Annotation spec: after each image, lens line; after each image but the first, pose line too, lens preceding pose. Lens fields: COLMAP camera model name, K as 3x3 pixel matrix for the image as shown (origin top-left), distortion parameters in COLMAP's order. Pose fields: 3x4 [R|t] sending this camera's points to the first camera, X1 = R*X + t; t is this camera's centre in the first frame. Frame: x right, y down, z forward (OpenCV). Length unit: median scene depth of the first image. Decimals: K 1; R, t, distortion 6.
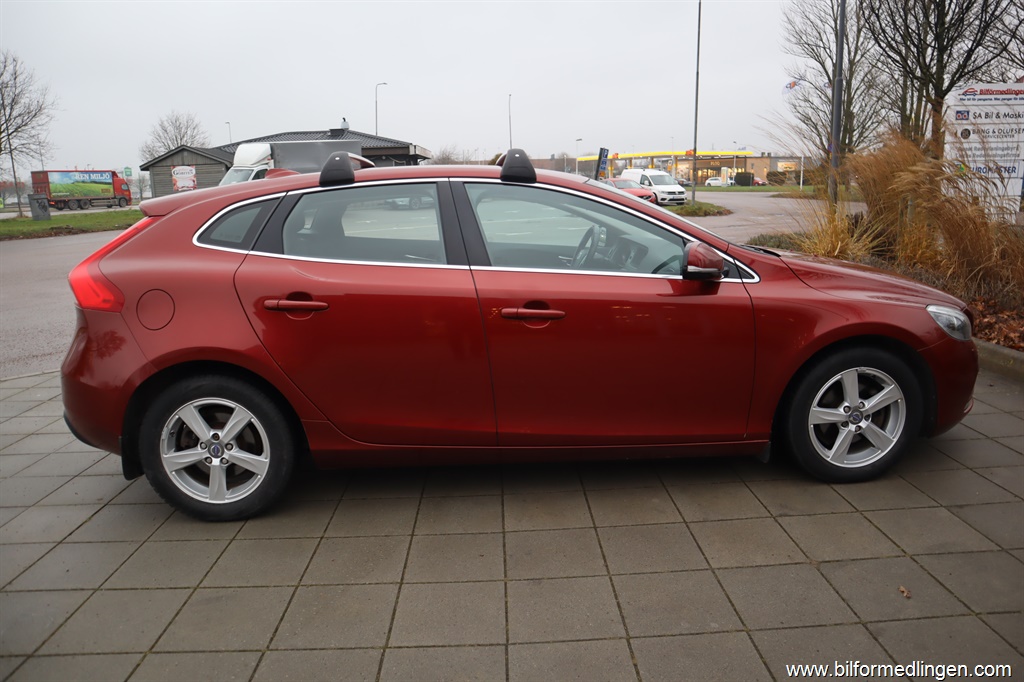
lens RADIAL K [[707.6, 0, 515.6], [0, 707.6, 333.8], [0, 0, 1]] dist [-0.126585, 0.076275]
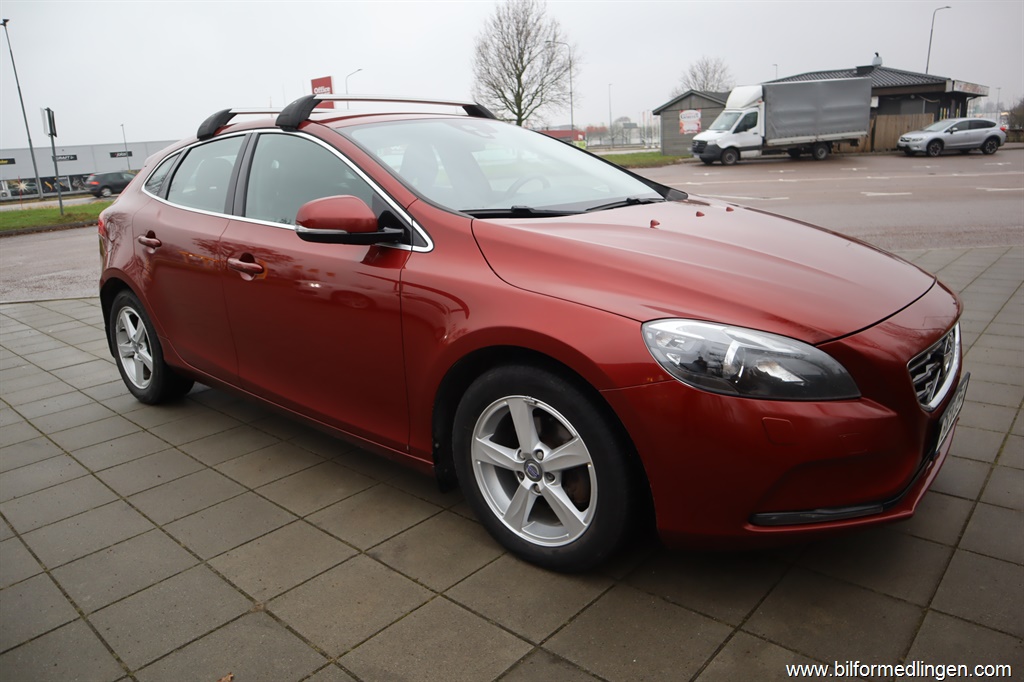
lens RADIAL K [[707.6, 0, 515.6], [0, 707.6, 333.8], [0, 0, 1]] dist [-0.126585, 0.076275]
pose [[0.730241, 0.161531, -0.663819, 0.926226], [-0.109499, 0.986758, 0.119658, -0.087872], [0.674357, -0.014692, 0.738259, 0.503476]]
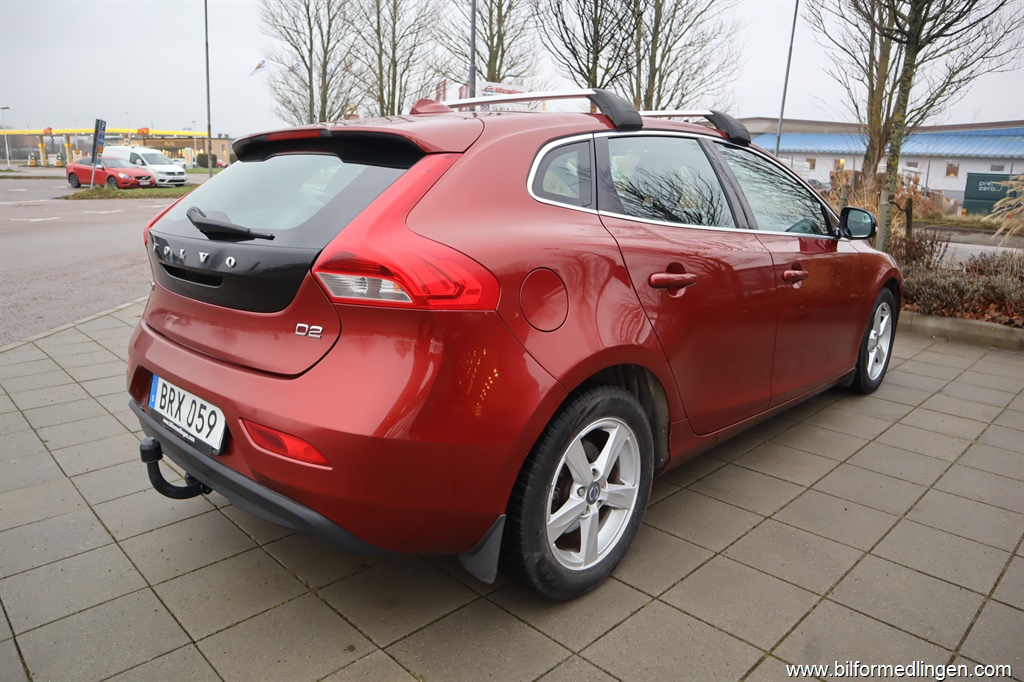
lens RADIAL K [[707.6, 0, 515.6], [0, 707.6, 333.8], [0, 0, 1]] dist [-0.126585, 0.076275]
pose [[0.730928, -0.118594, 0.672071, -0.946936], [0.102795, 0.992682, 0.063371, -0.046579], [-0.674668, 0.022765, 0.737770, 0.514491]]
